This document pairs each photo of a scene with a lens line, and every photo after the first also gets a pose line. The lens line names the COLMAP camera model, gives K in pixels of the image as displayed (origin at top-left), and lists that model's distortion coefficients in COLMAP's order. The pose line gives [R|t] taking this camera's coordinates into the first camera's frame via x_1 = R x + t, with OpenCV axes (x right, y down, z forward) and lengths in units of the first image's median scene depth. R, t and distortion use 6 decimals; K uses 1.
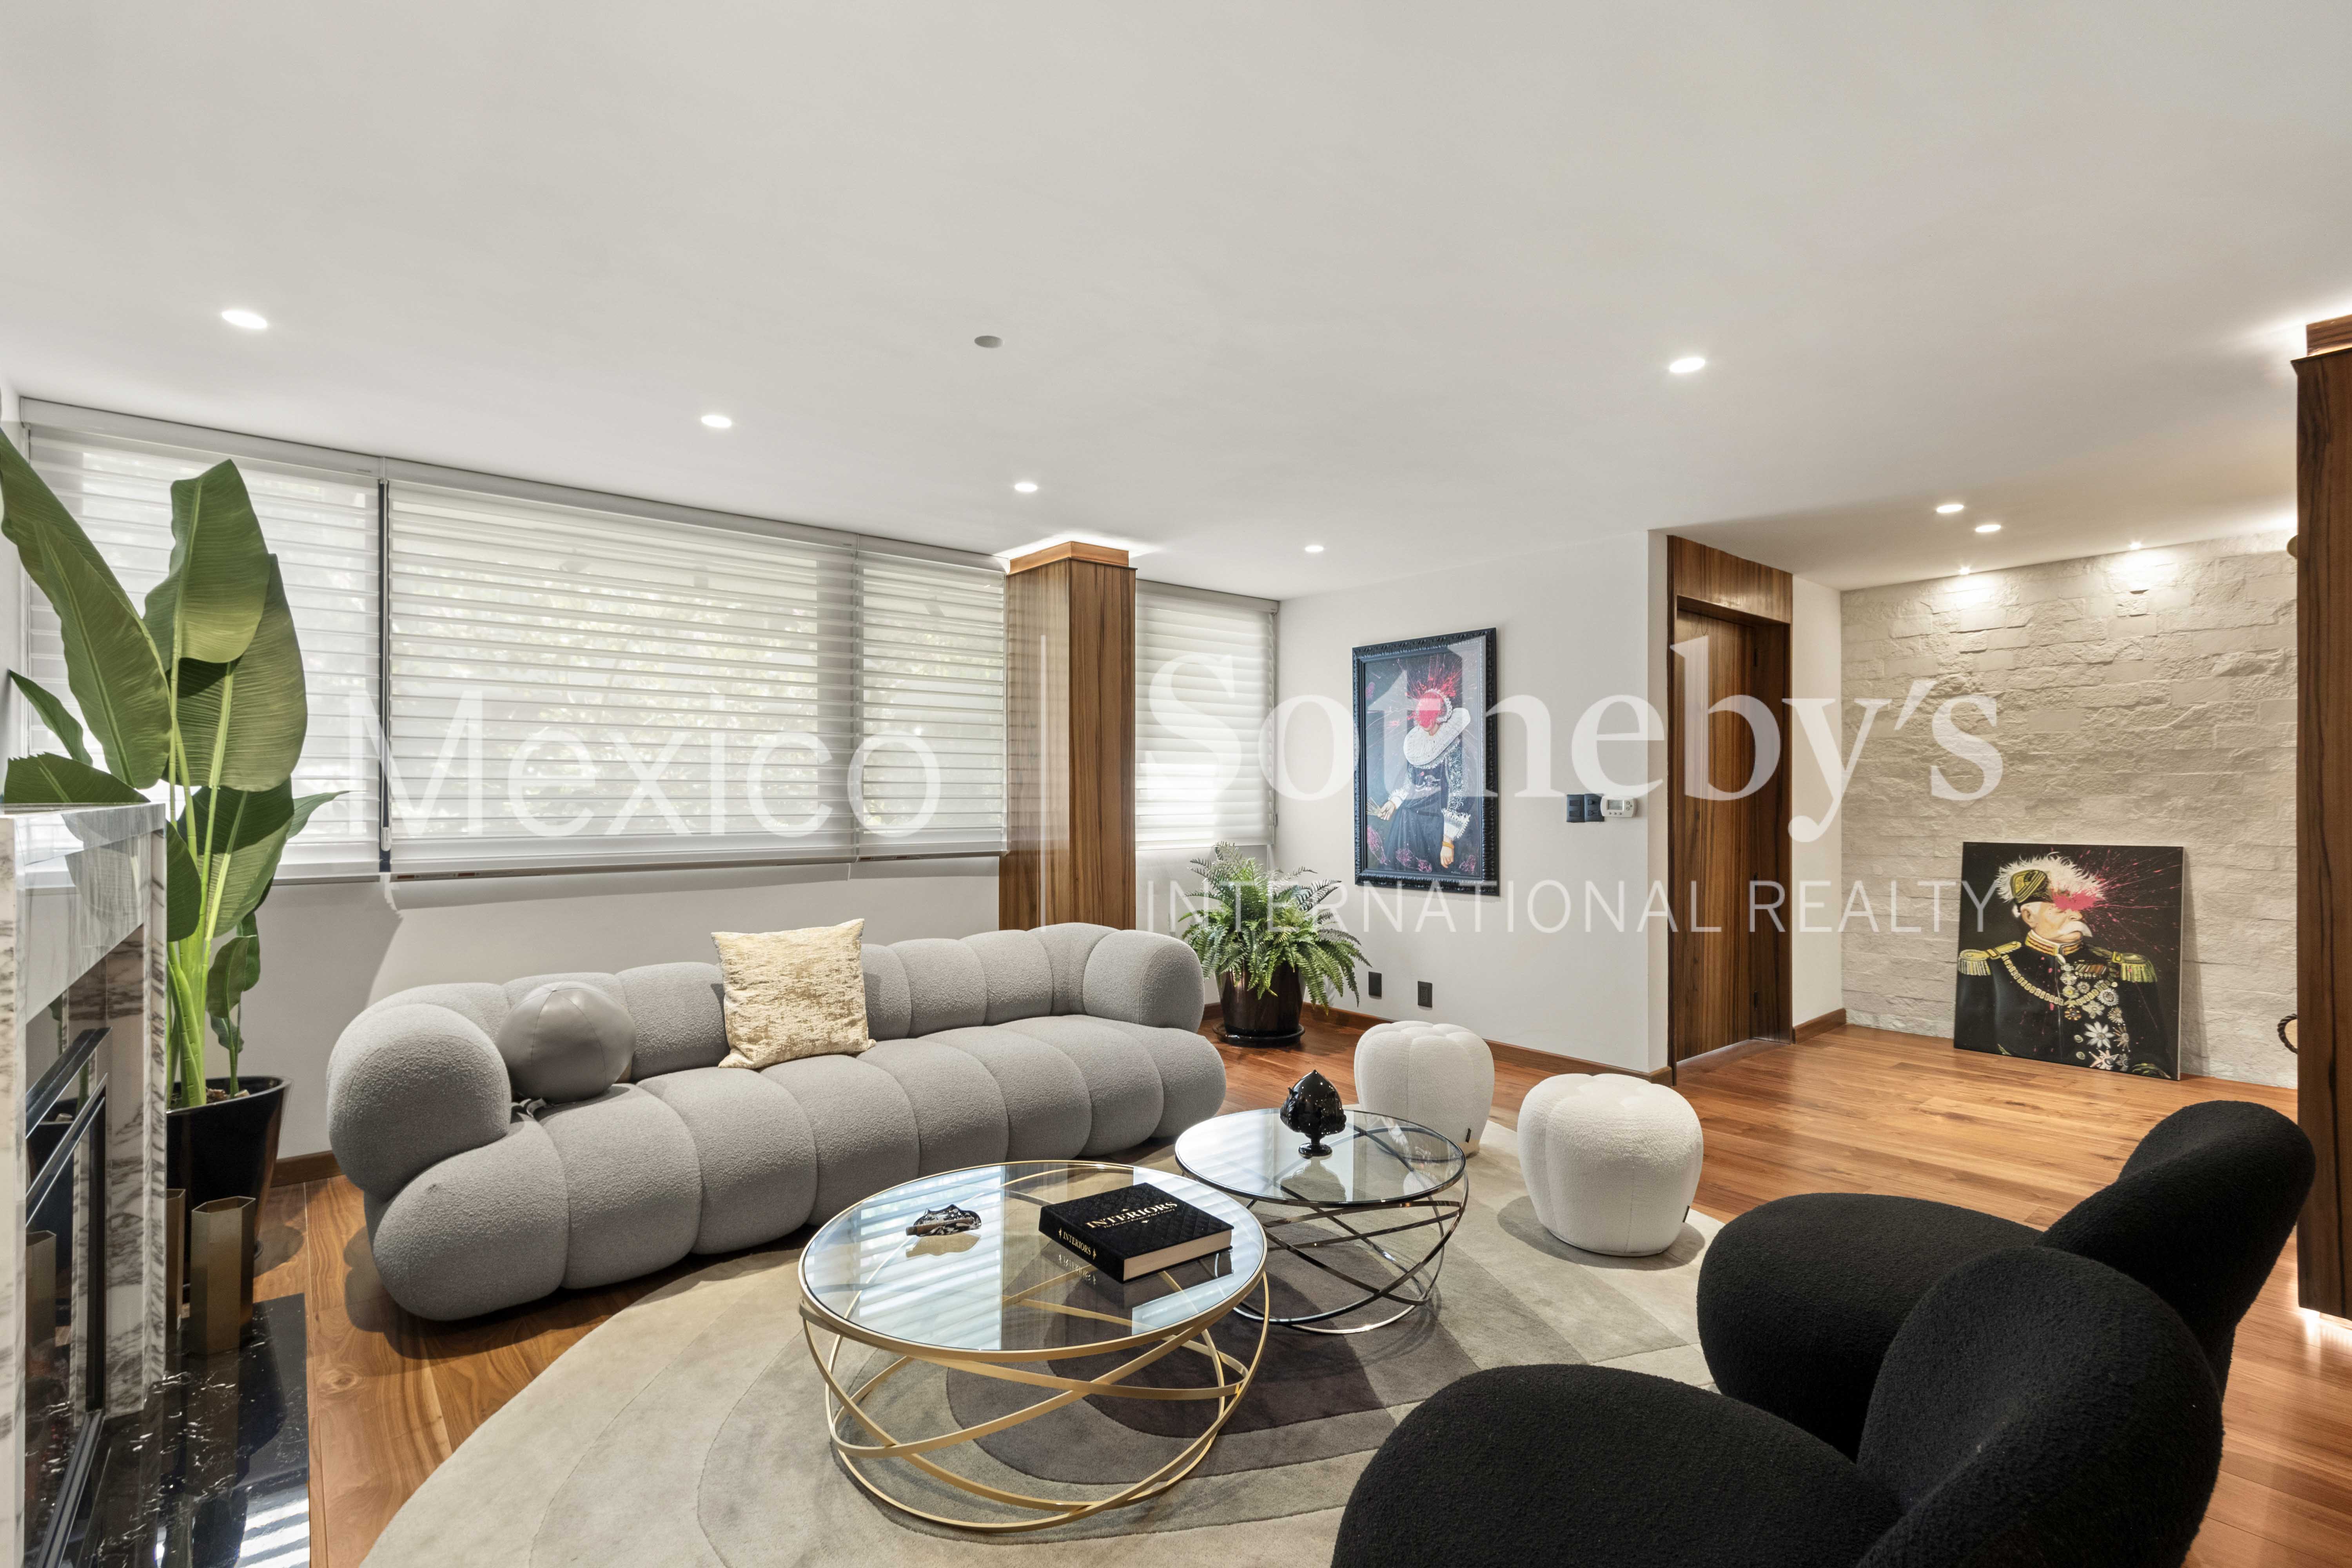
lens RADIAL K [[1074.6, 0, 1171.3], [0, 1074.6, 803.9], [0, 0, 1]] dist [-0.000138, -0.001558]
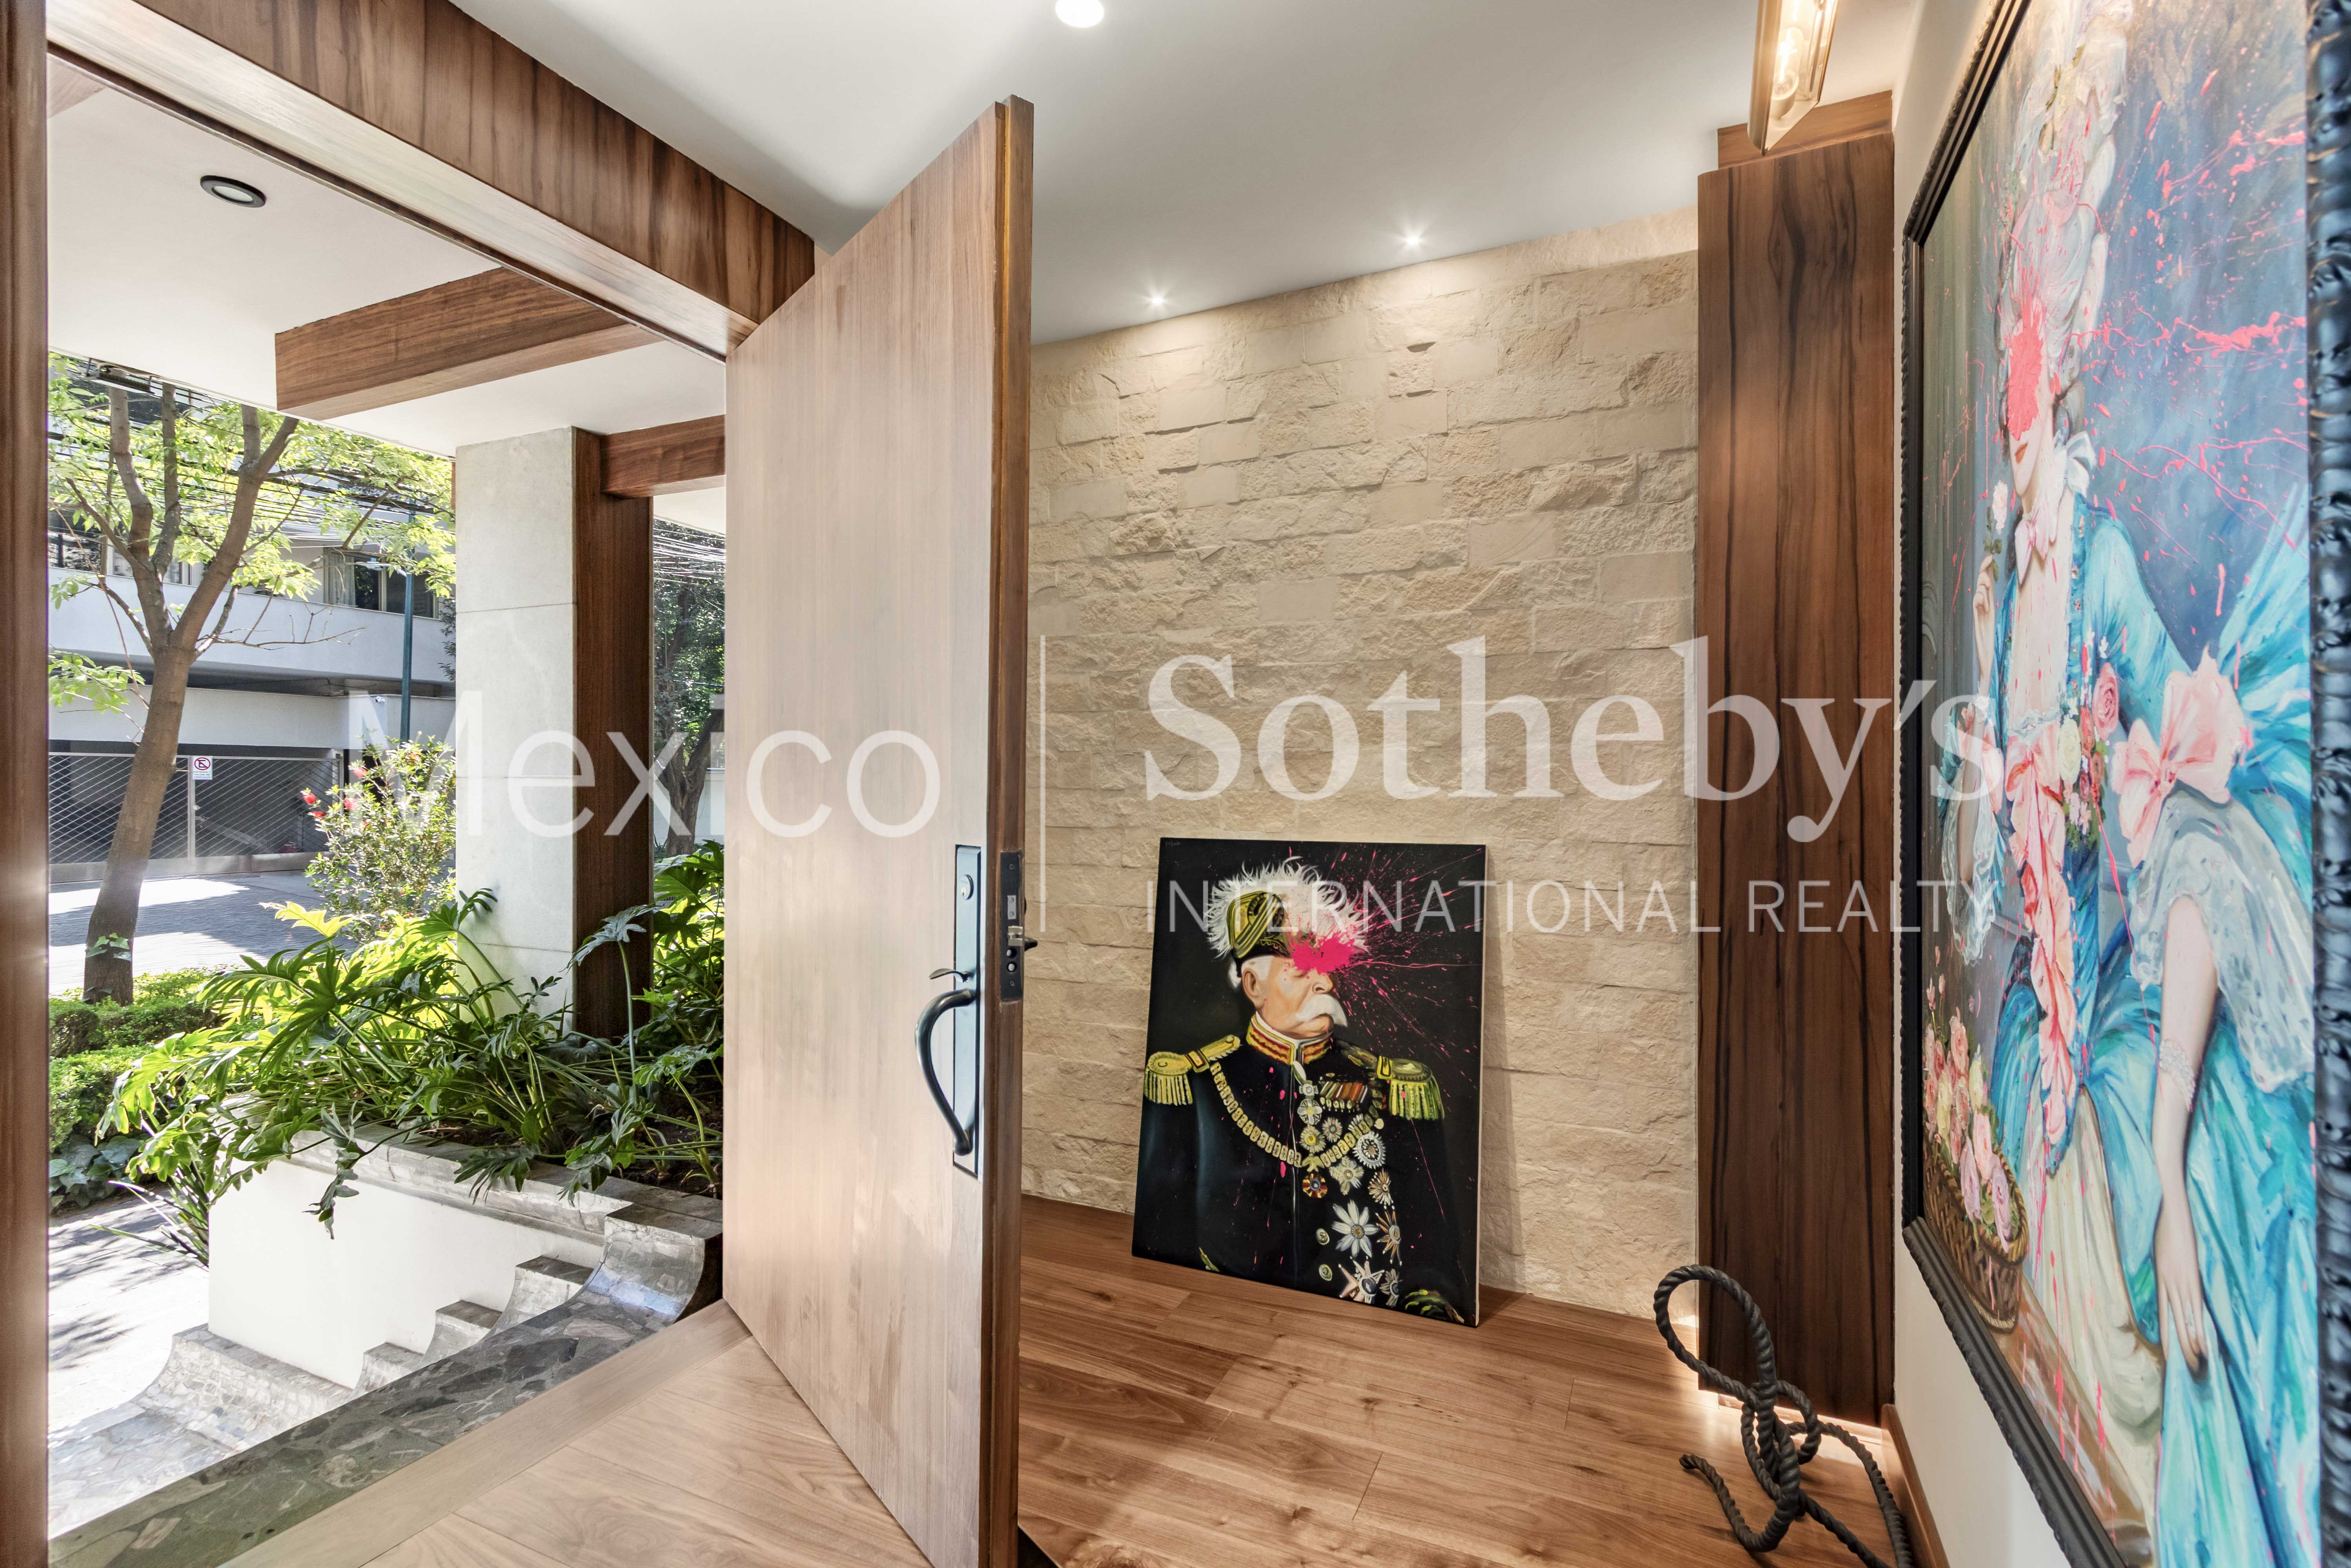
lens RADIAL K [[1074.2, 0, 1176.9], [0, 1074.2, 786.5], [0, 0, 1]] dist [-0.000138, -0.001558]
pose [[0.893368, 0.005996, 0.449286, 0.561068], [-0.003554, 0.999974, -0.006279, 0.015471], [-0.449312, 0.004012, 0.893366, 0.587289]]
